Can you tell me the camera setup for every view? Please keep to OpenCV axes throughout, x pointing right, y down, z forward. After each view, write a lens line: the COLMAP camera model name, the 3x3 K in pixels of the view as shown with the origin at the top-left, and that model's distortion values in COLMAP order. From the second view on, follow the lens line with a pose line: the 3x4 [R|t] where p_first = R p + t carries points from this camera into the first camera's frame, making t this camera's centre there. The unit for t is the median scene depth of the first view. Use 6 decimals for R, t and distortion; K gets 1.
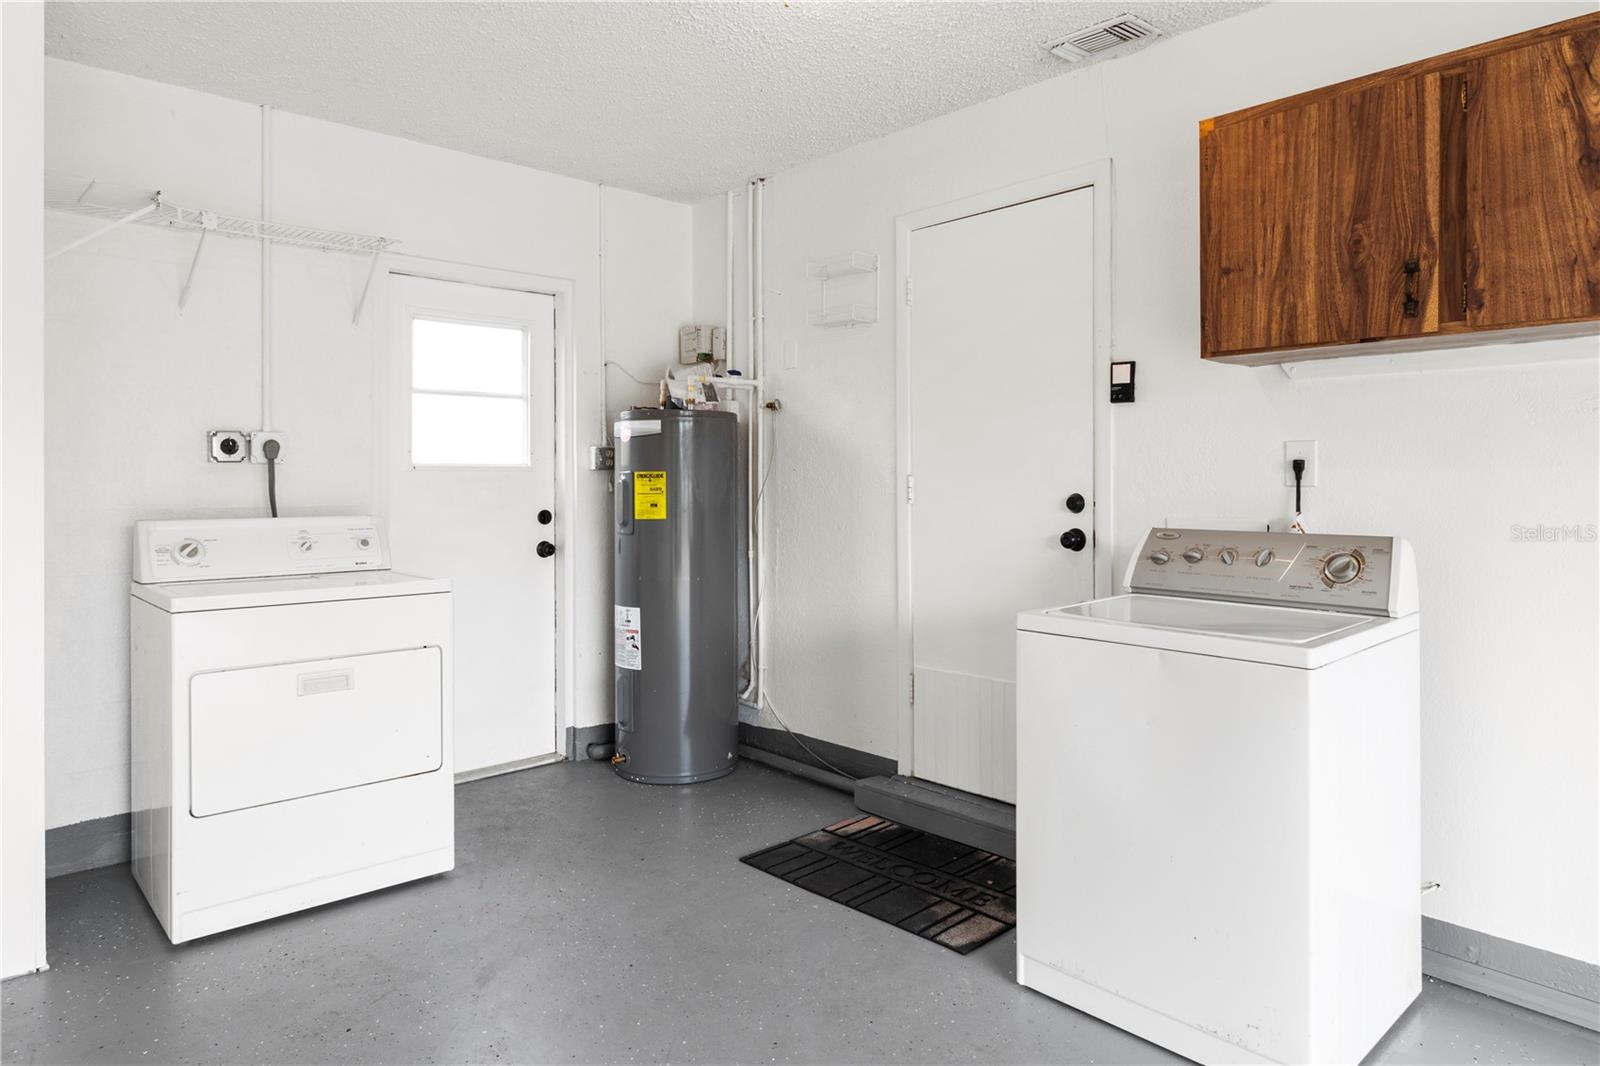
lens RADIAL K [[988.6, 0, 801.3], [0, 988.6, 481.5], [0, 0, 1]] dist [-0.004996, -0.000340]
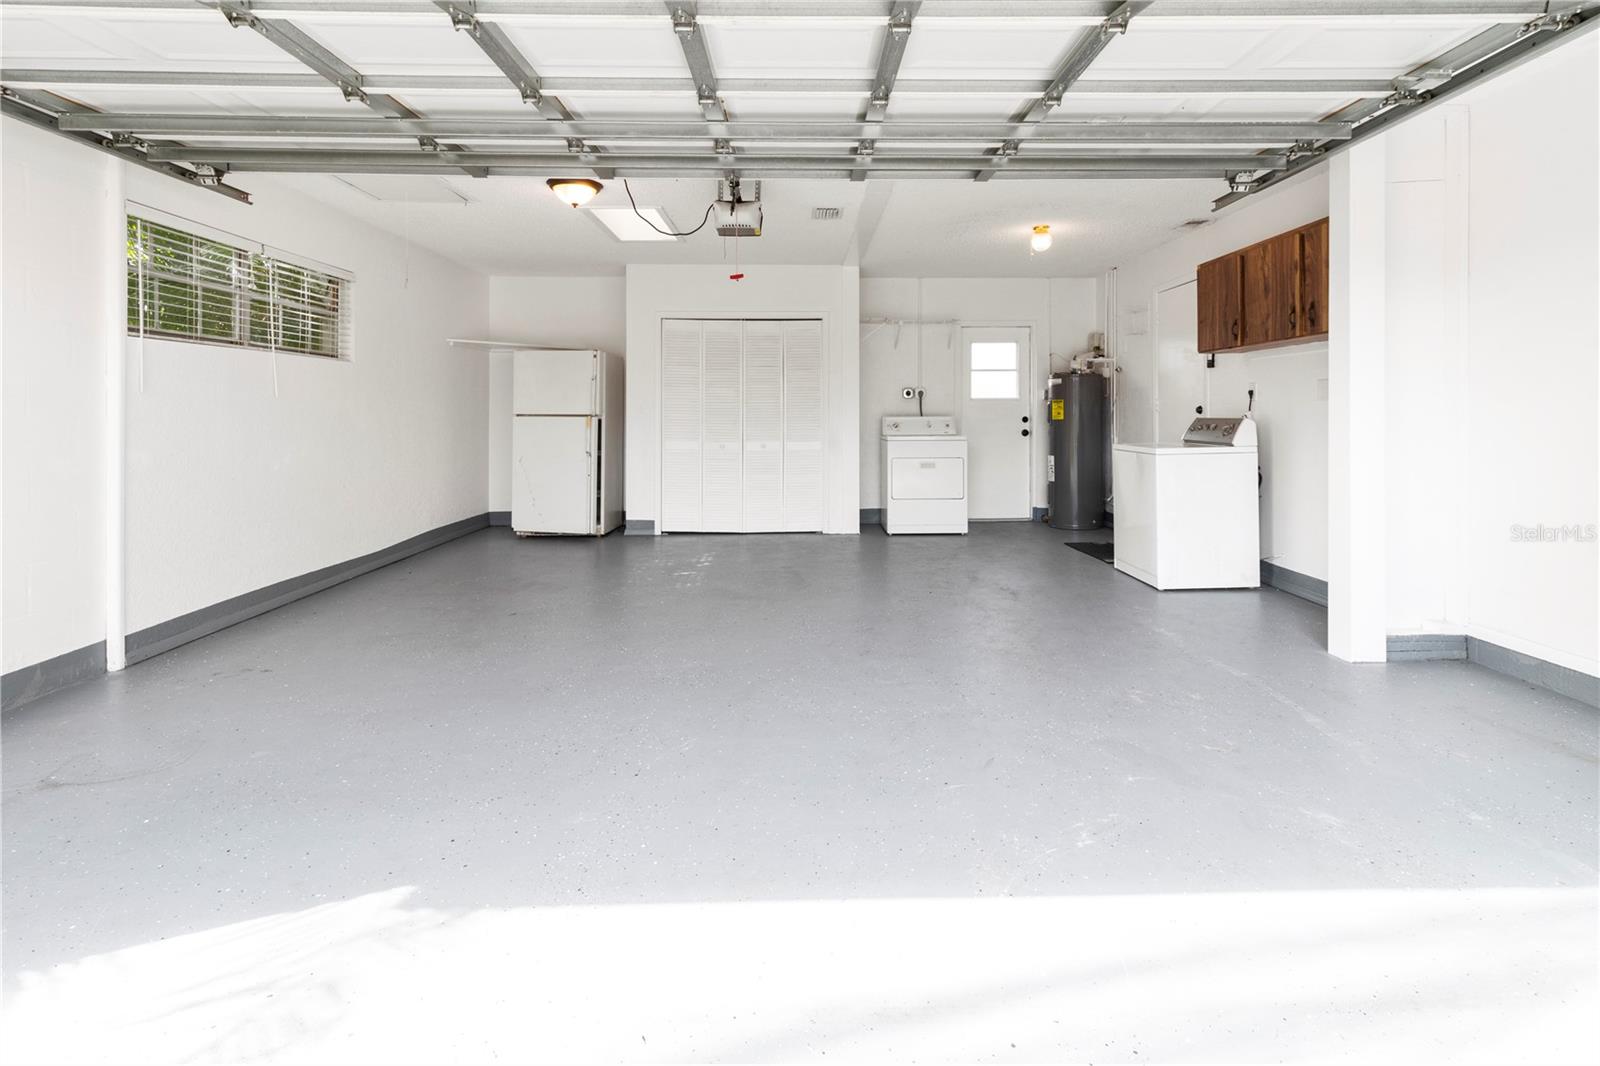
lens RADIAL K [[775.7, 0, 809.9], [0, 775.7, 427.9], [0, 0, 1]] dist [0.003151, -0.000694]
pose [[0.746235, 0.009849, -0.665609, 0.764399], [0.001184, 0.999869, 0.016122, 0.031865], [0.665681, -0.012819, 0.746126, -0.958378]]
